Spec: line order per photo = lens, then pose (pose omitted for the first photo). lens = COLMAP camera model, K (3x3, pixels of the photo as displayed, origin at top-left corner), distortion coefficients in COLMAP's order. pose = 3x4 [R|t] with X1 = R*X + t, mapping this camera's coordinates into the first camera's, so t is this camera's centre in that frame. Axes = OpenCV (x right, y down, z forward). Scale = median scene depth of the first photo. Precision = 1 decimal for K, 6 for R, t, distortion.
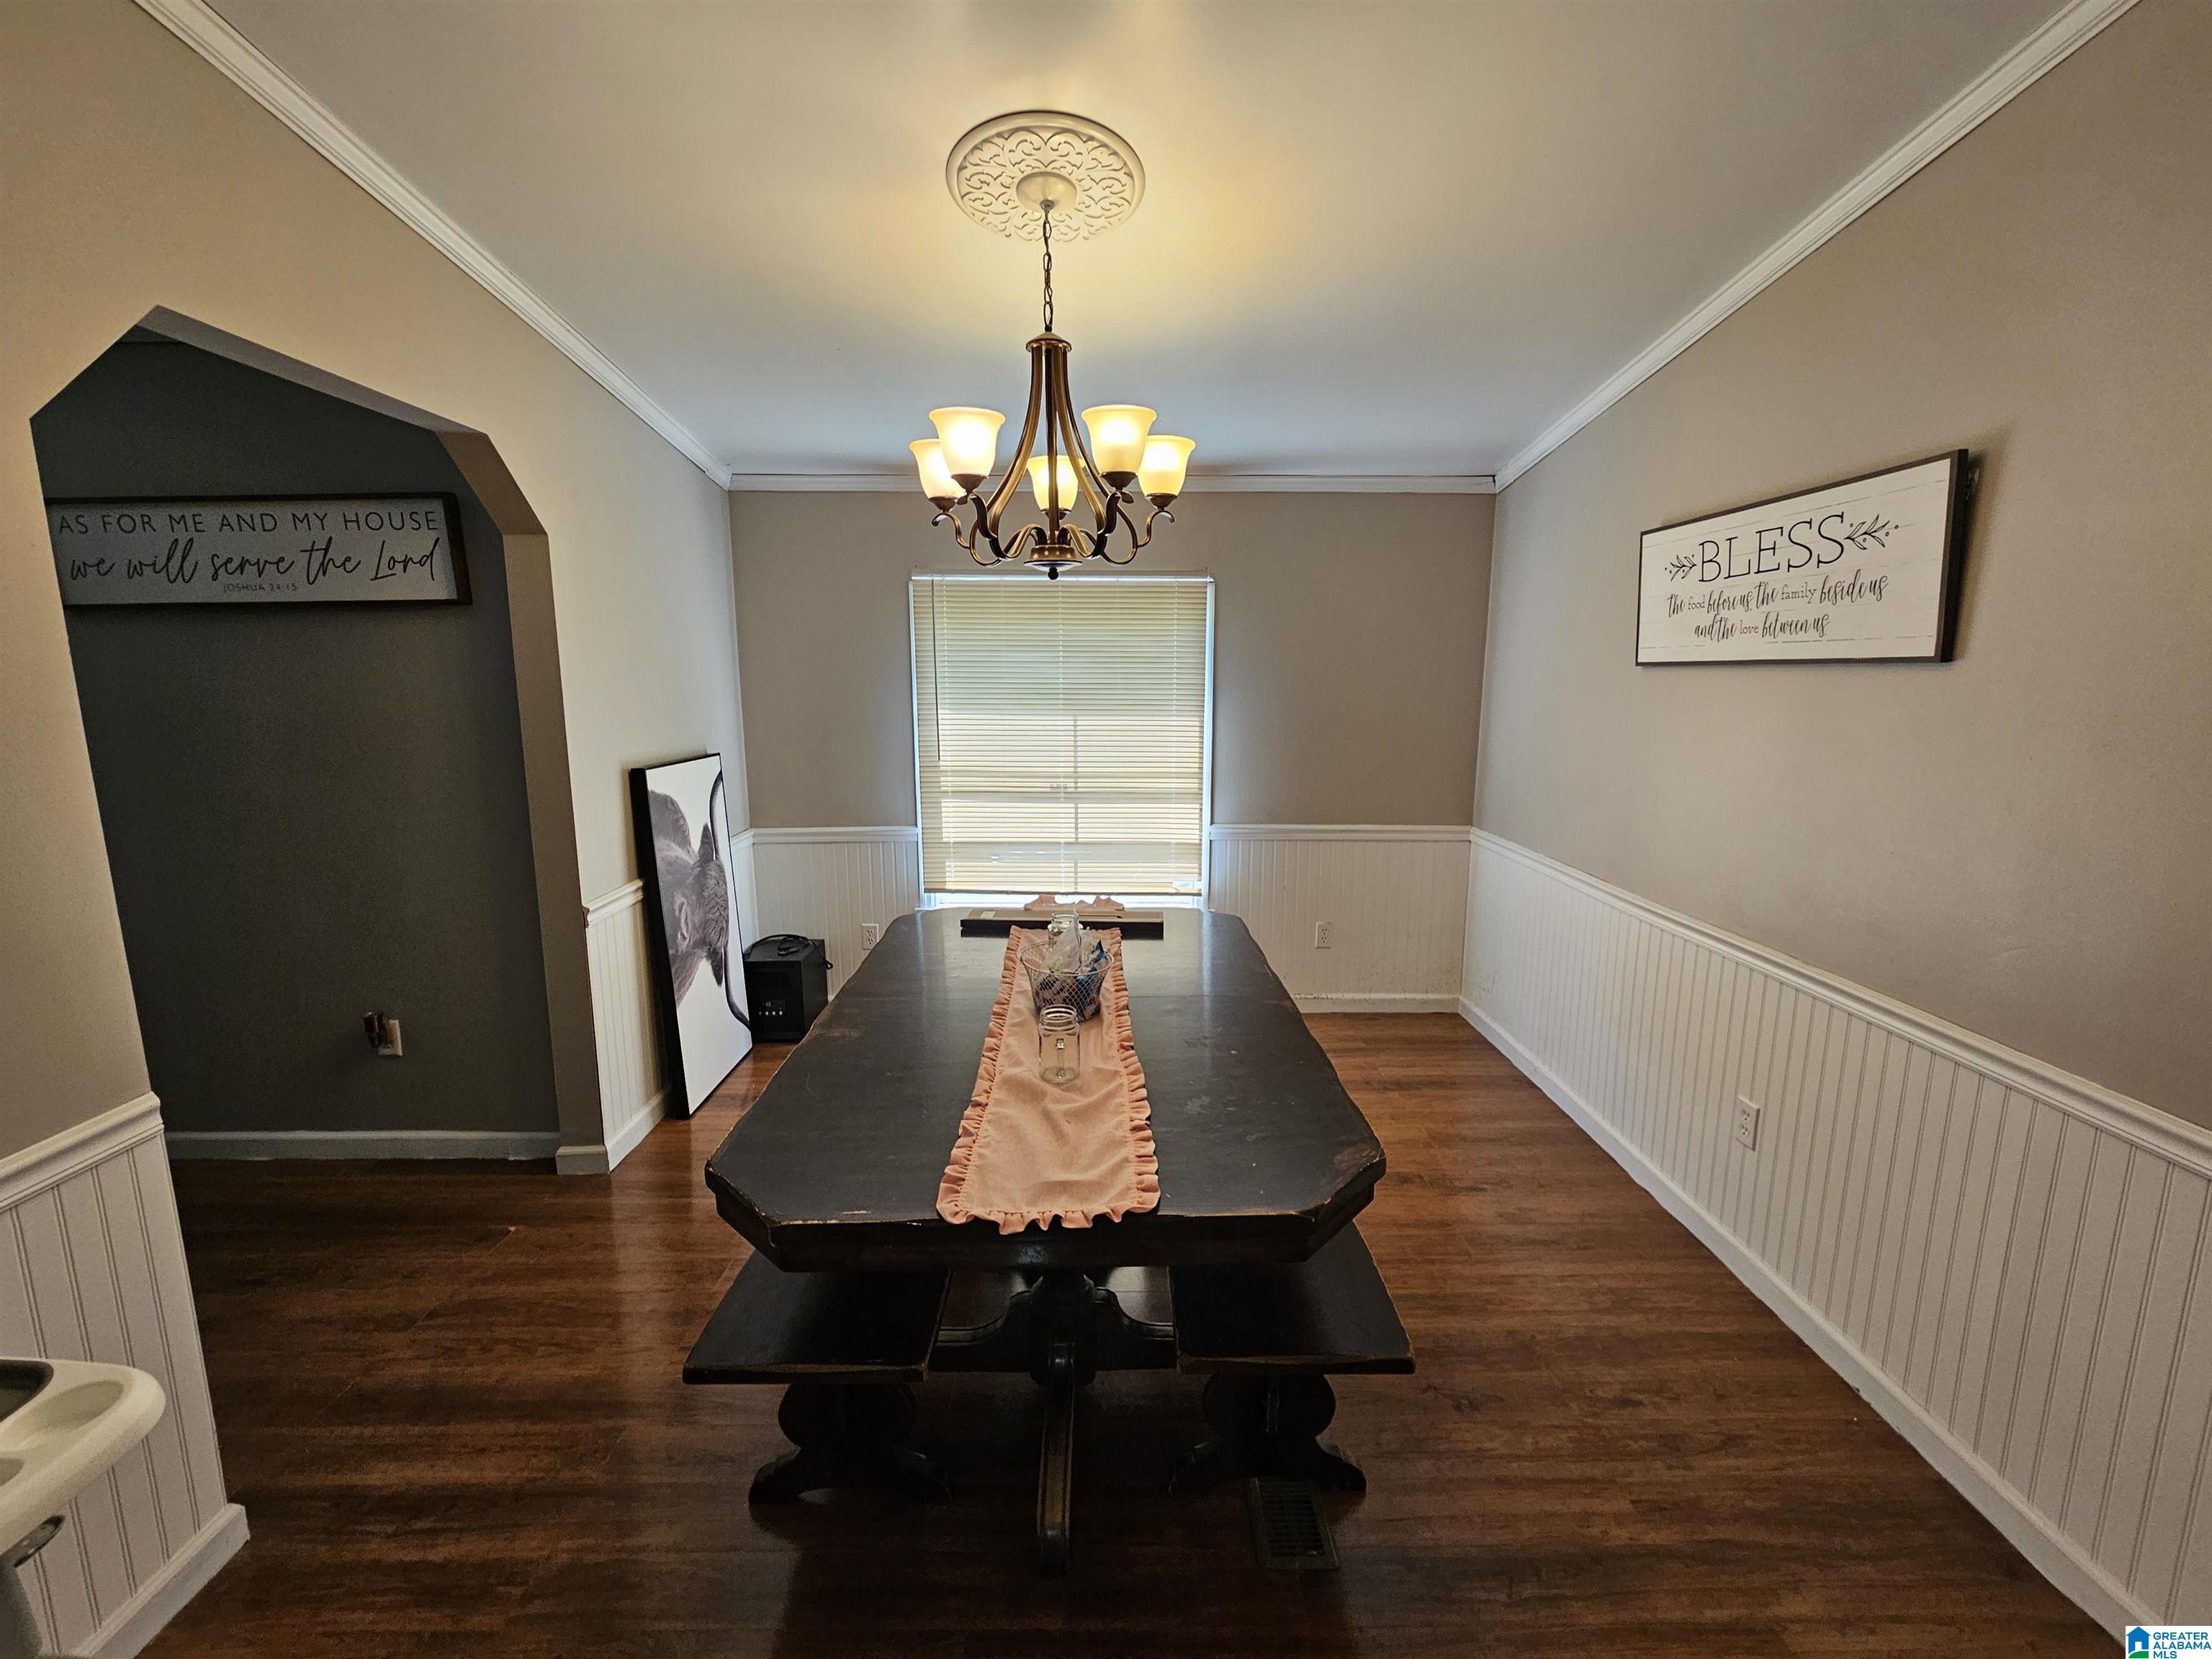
lens RADIAL K [[907.9, 0, 1105.0], [0, 907.9, 819.4], [0, 0, 1]] dist [0.000898, 0.000182]
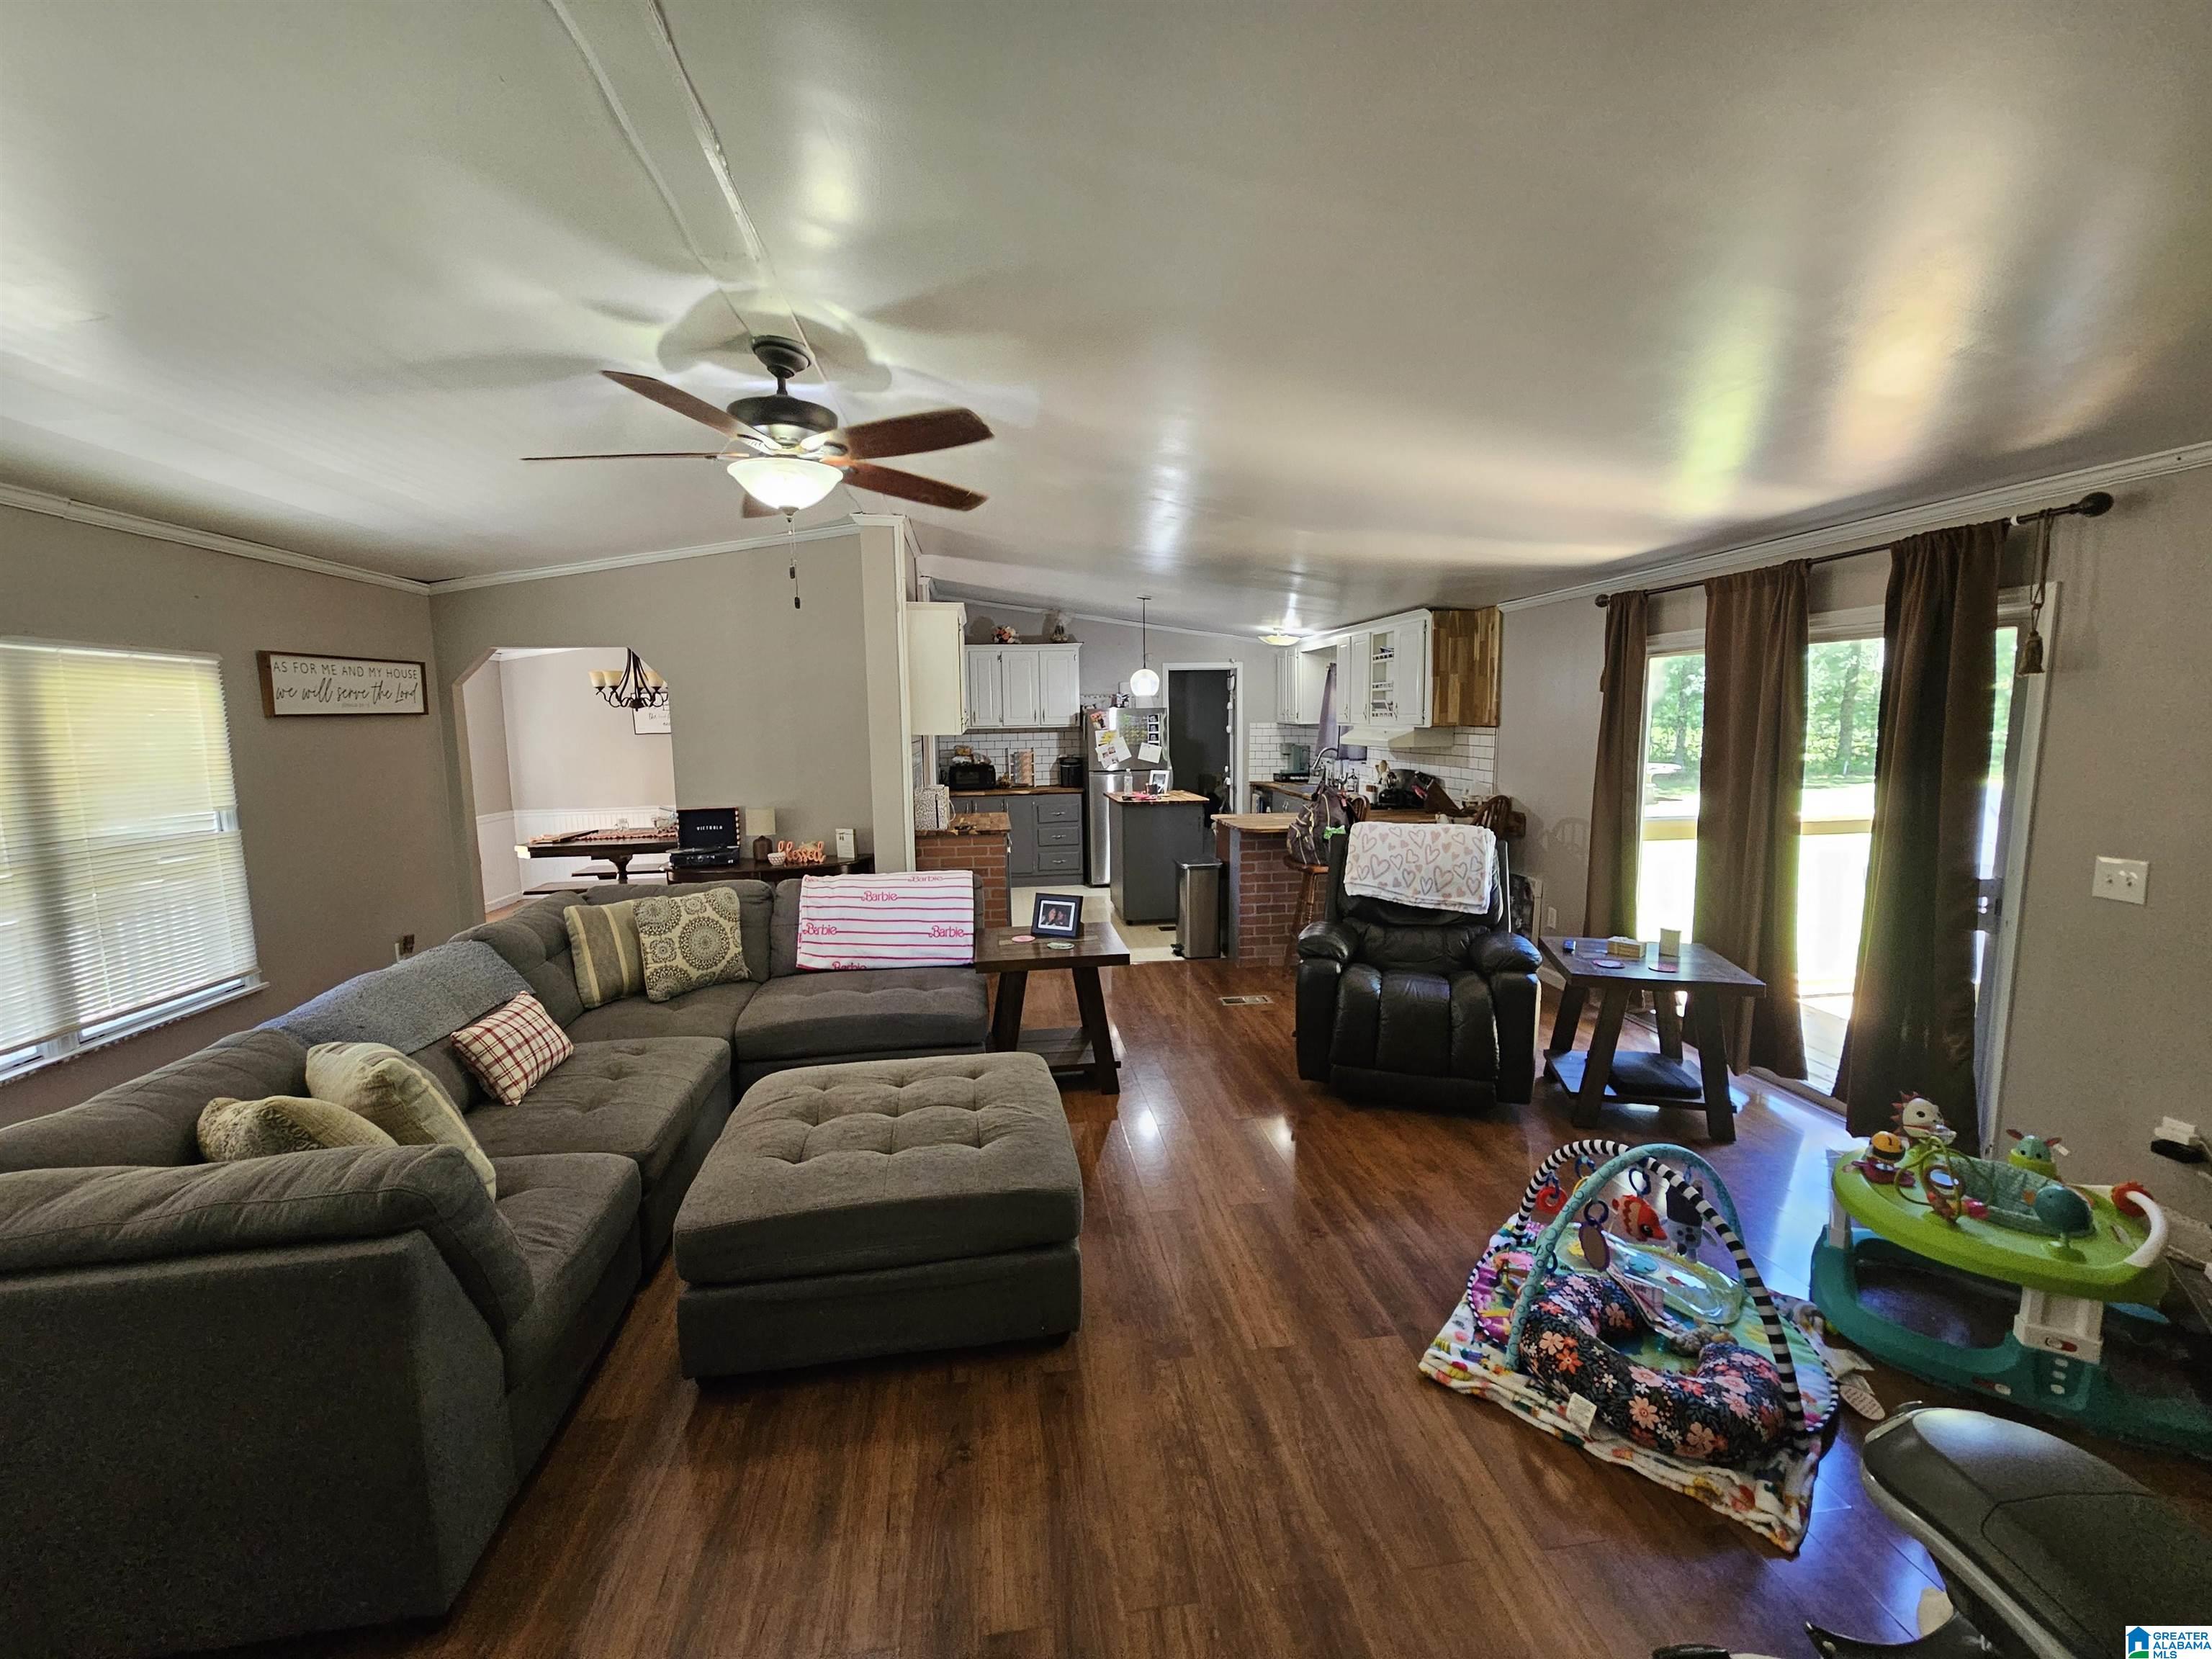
lens RADIAL K [[907.9, 0, 1105.0], [0, 907.9, 819.4], [0, 0, 1]] dist [0.000898, 0.000182]
pose [[-0.128879, -0.111179, 0.985408, -3.144263], [0.179814, 0.974603, 0.133477, -0.008989], [-0.975222, 0.194392, -0.105614, -0.231353]]
